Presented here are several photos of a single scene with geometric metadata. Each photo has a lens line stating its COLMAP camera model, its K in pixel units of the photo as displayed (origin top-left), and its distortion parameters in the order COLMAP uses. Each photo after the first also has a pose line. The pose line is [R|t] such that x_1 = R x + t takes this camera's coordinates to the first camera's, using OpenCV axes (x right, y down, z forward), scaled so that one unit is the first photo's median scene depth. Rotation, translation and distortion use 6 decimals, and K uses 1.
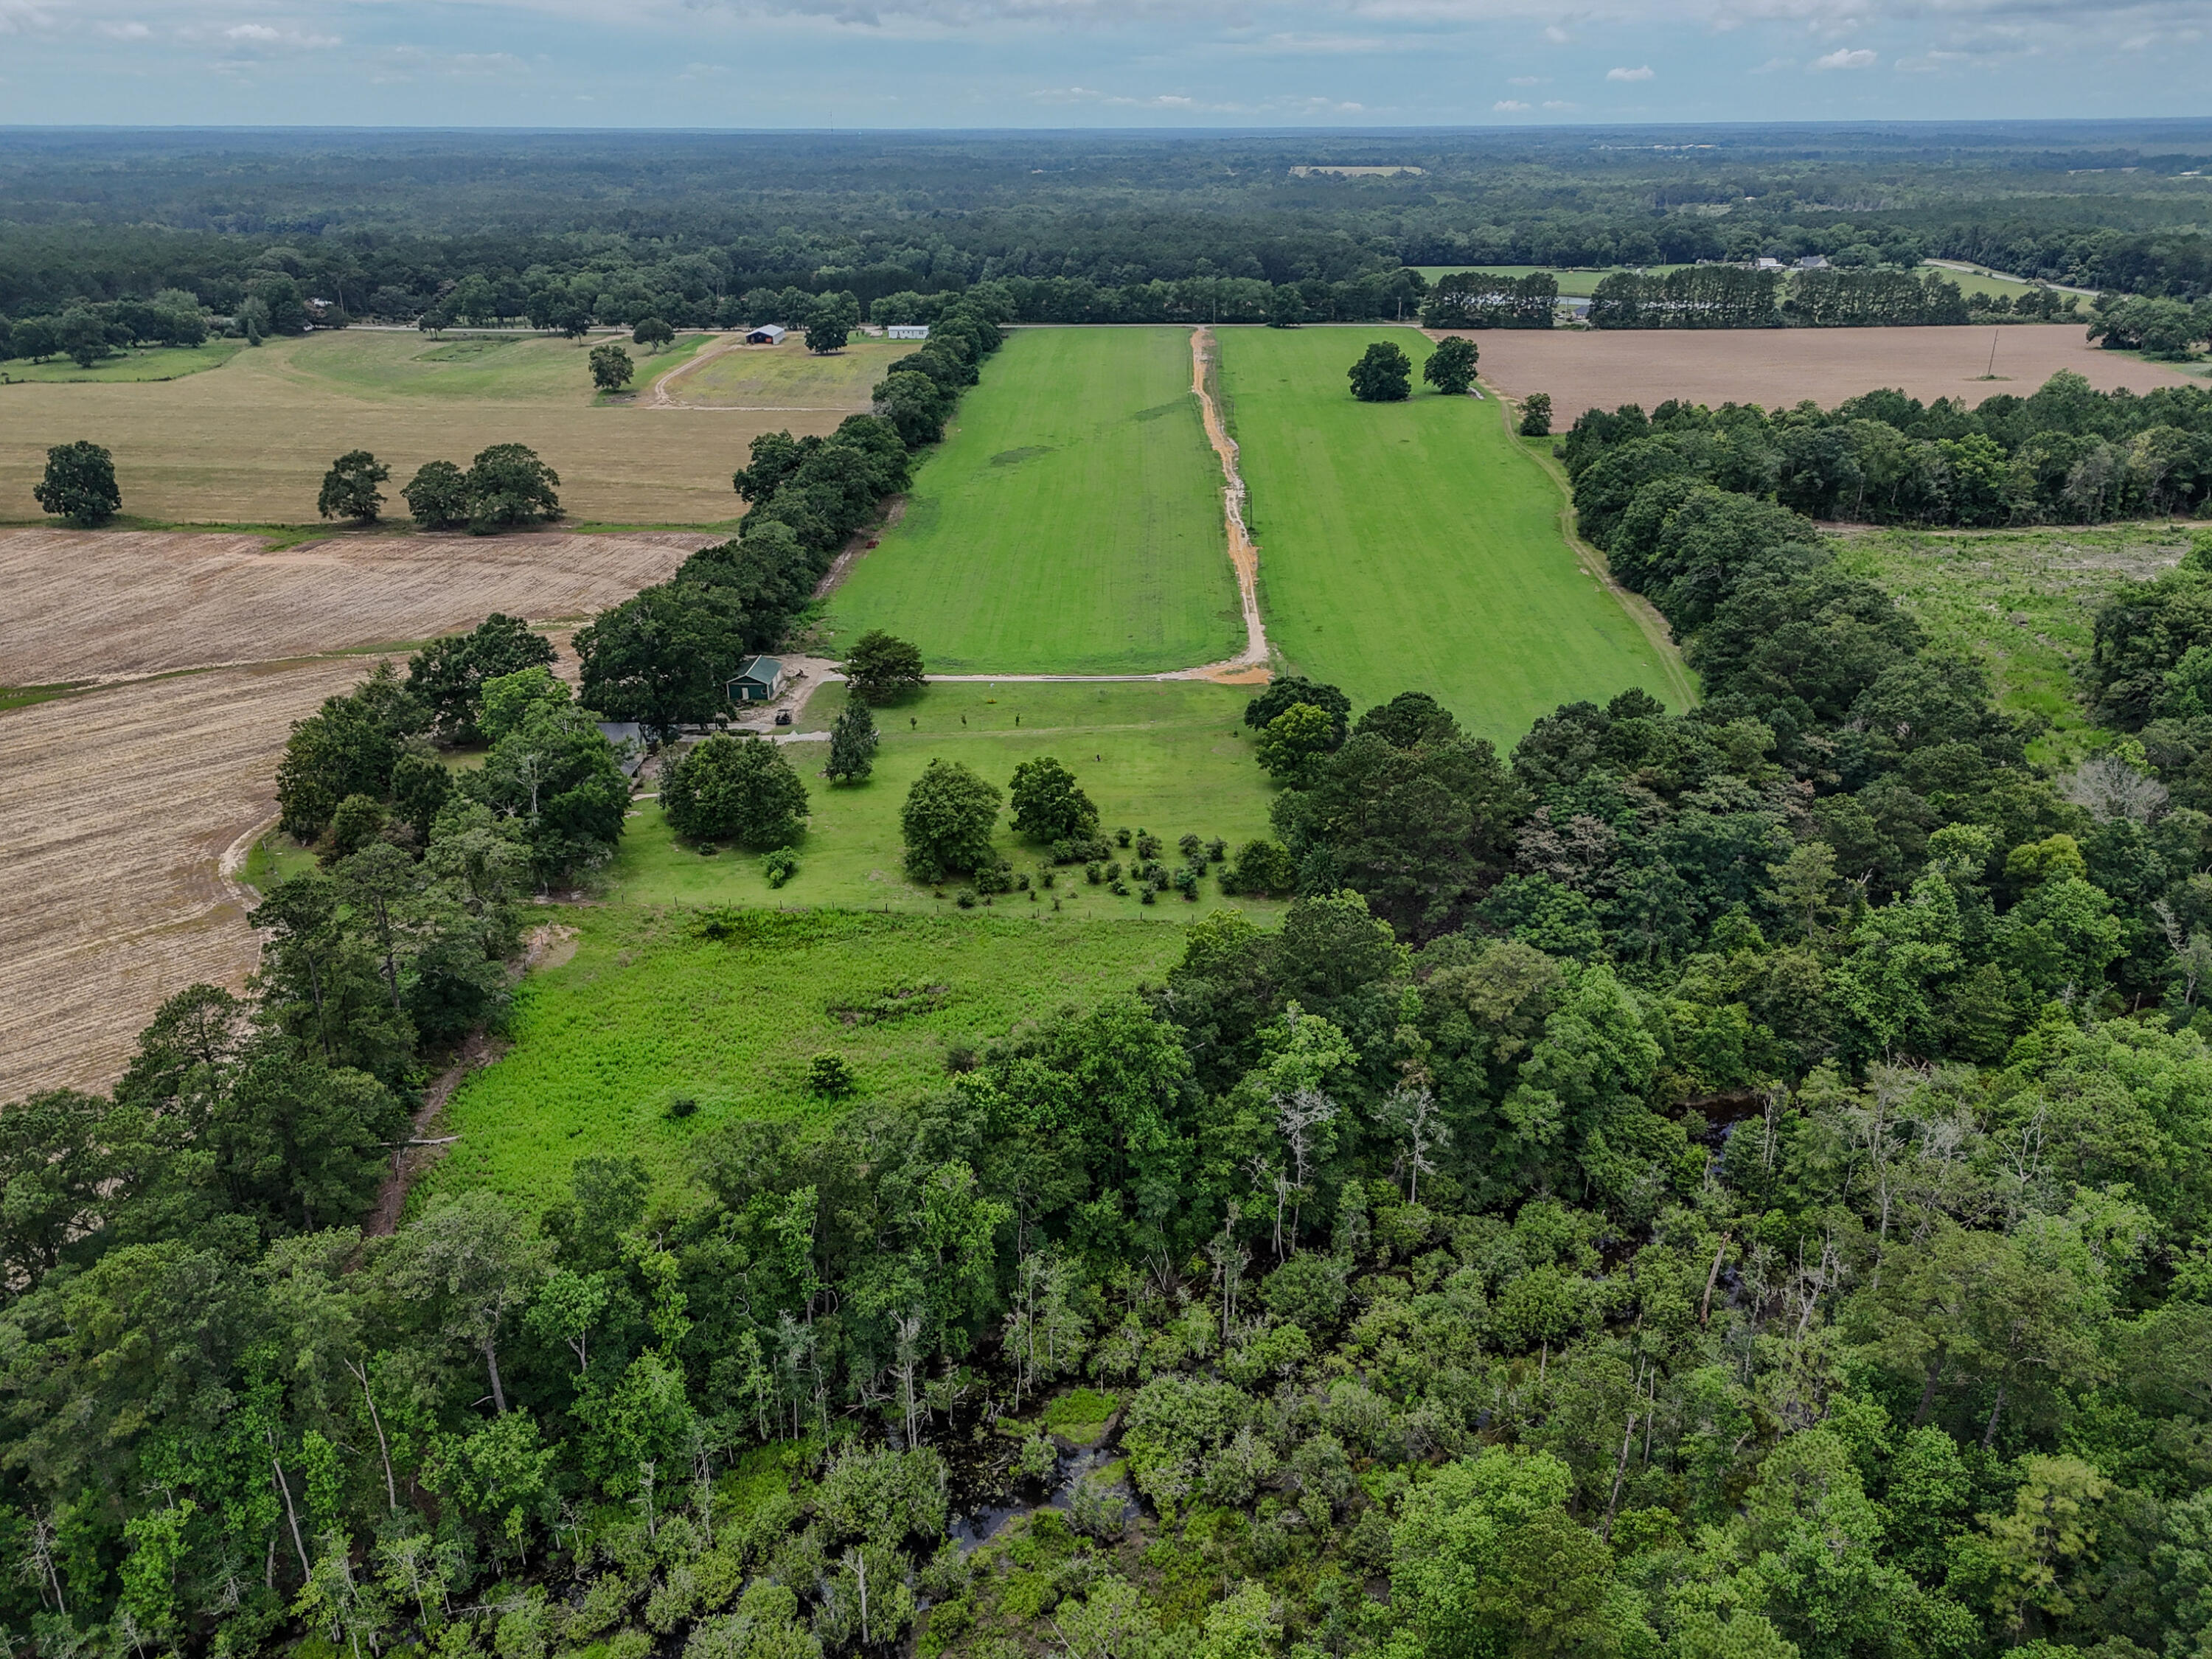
lens RADIAL K [[1587.3, 0, 1106.0], [0, 1587.3, 829.5], [0, 0, 1]] dist [0.065803, -0.050371]
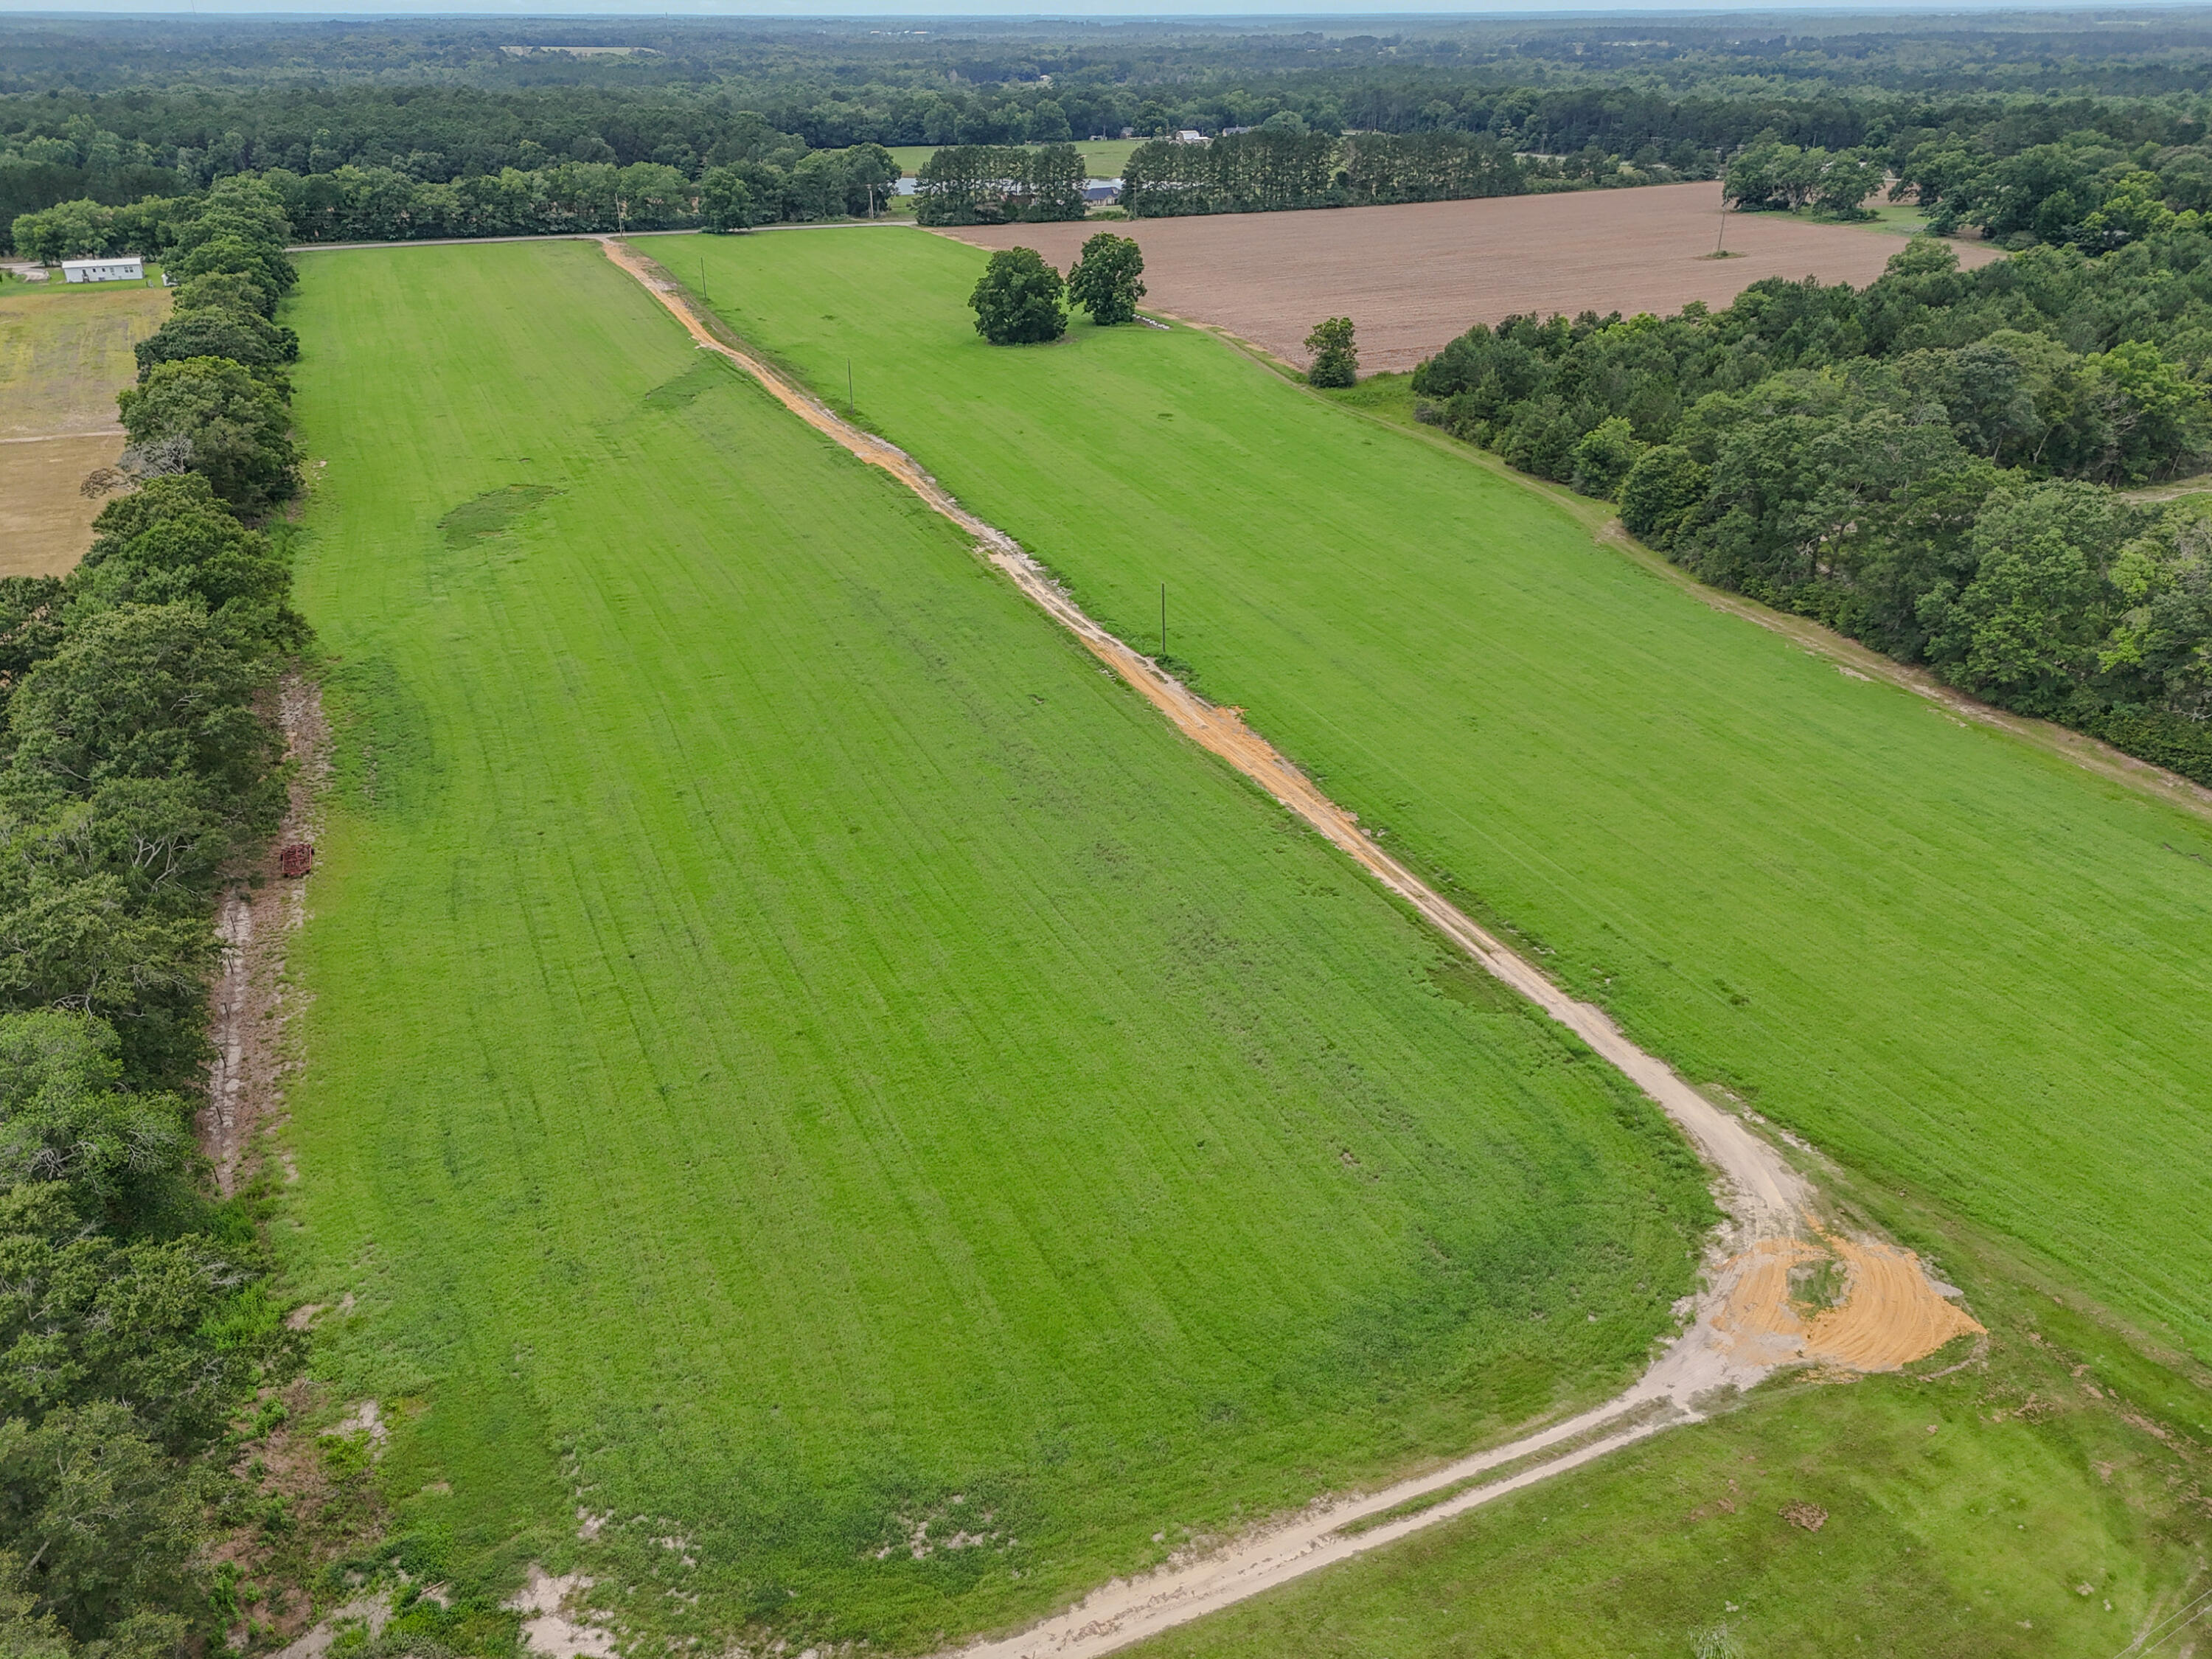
lens RADIAL K [[1587.3, 0, 1106.0], [0, 1587.3, 829.5], [0, 0, 1]] dist [0.065803, -0.050371]
pose [[0.899709, -0.197653, 0.389175, -0.086573], [0.175634, 0.980169, 0.091766, -0.132265], [-0.399595, -0.014211, 0.916581, 0.404093]]
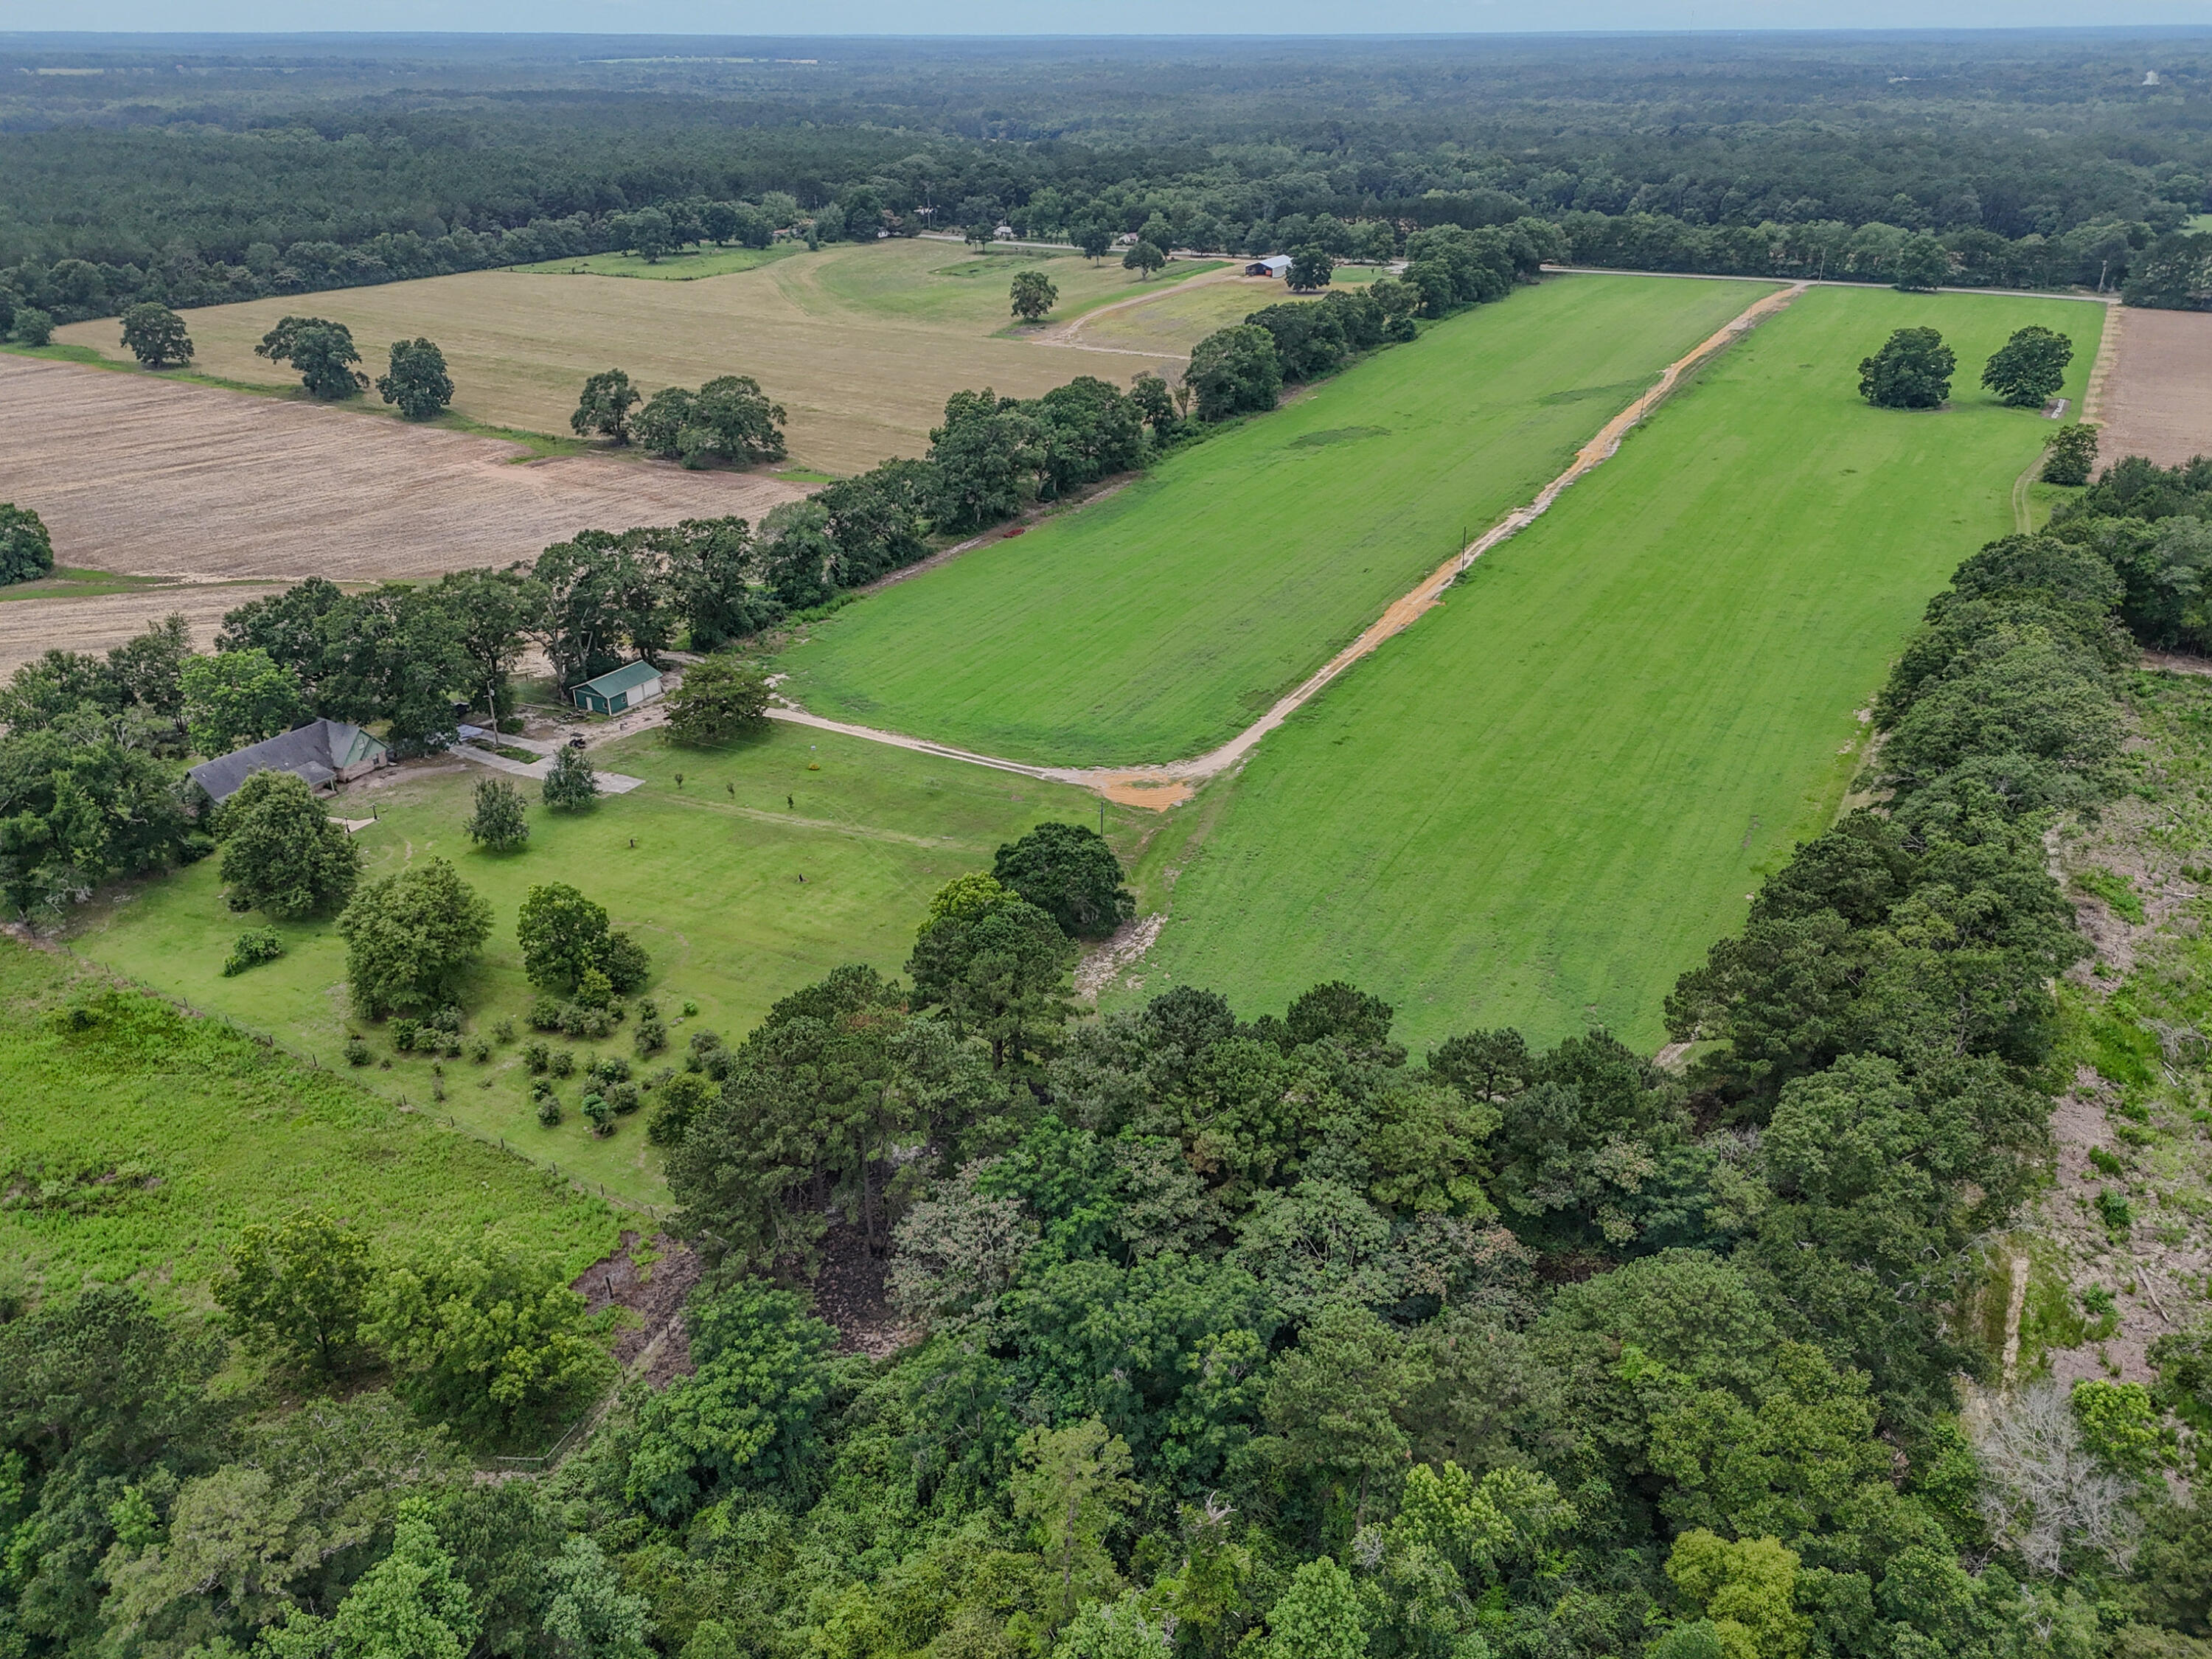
lens RADIAL K [[1635.7, 0, 1106.0], [0, 1635.7, 829.5], [0, 0, 1]] dist [0.063896, -0.060835]
pose [[0.888042, 0.201990, -0.413015, 0.203063], [-0.186654, 0.979354, 0.077633, -0.071796], [0.420169, 0.008150, 0.907409, 0.165536]]
